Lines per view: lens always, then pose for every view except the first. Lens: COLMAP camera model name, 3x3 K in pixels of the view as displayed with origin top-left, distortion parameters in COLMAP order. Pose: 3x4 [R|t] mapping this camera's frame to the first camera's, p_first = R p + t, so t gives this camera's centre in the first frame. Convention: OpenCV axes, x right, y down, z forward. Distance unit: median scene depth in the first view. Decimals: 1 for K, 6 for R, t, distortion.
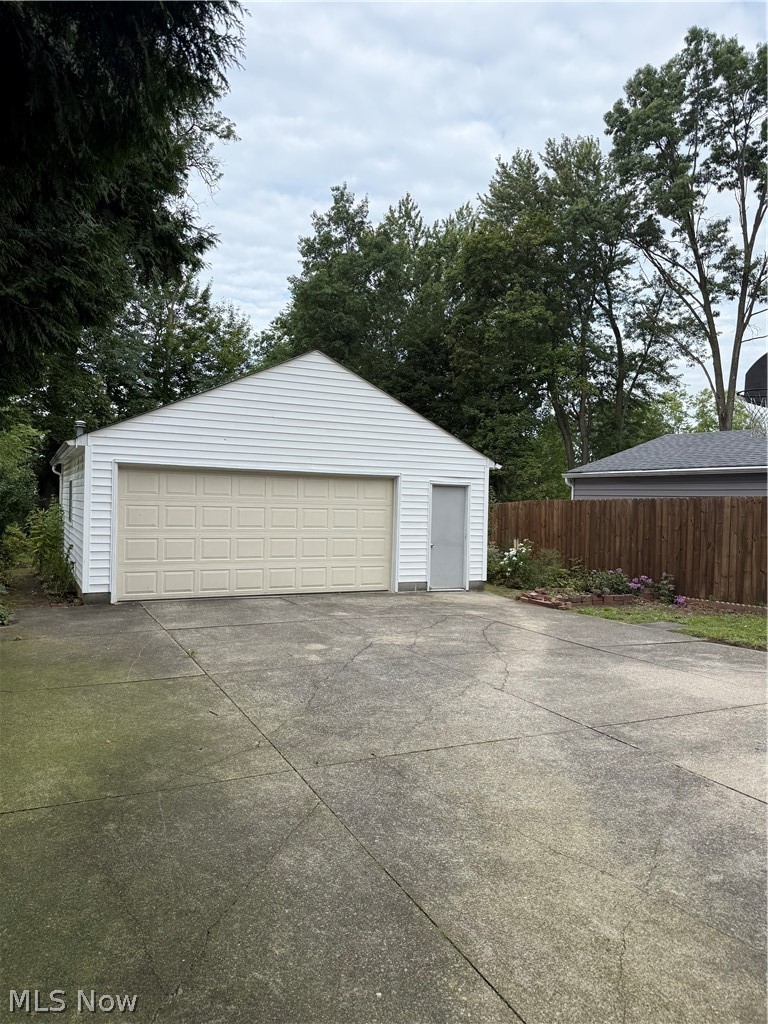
lens RADIAL K [[732.2, 0, 400.2], [0, 732.2, 511.2], [0, 0, 1]] dist [-0.001478, -0.000922]
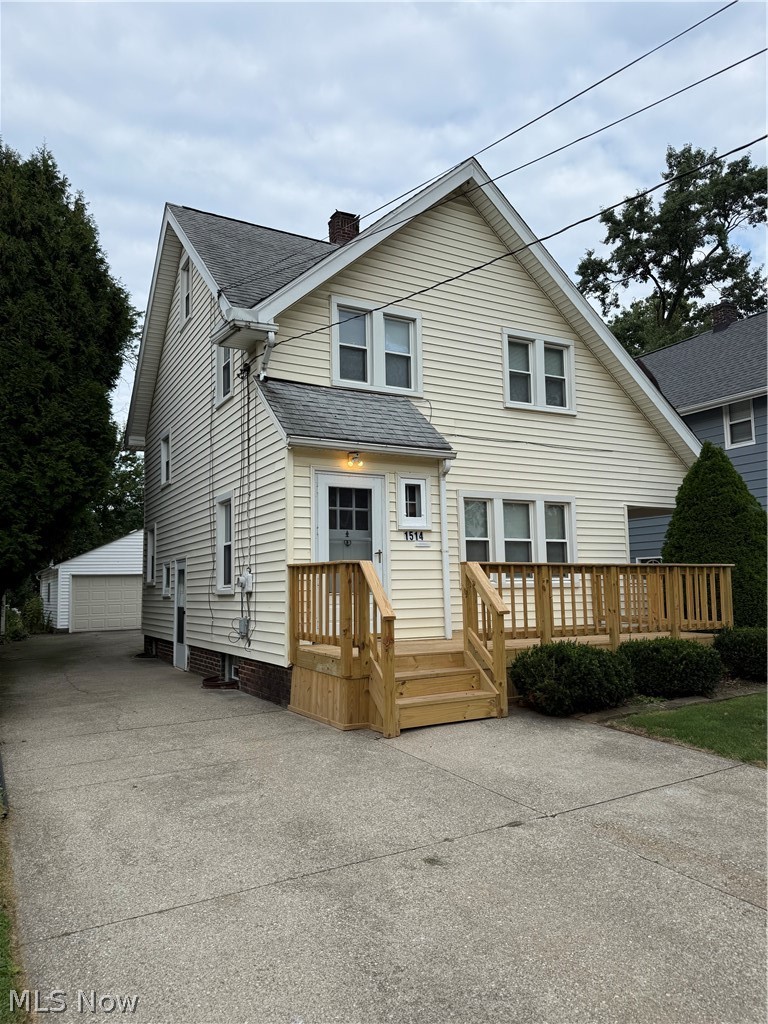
lens RADIAL K [[732.2, 0, 400.2], [0, 732.2, 511.2], [0, 0, 1]] dist [-0.001478, -0.000922]
pose [[0.997454, -0.038557, 0.059989, 0.364241], [0.045389, 0.992089, -0.117044, 0.037742], [-0.055002, 0.119469, 0.991313, -0.967447]]
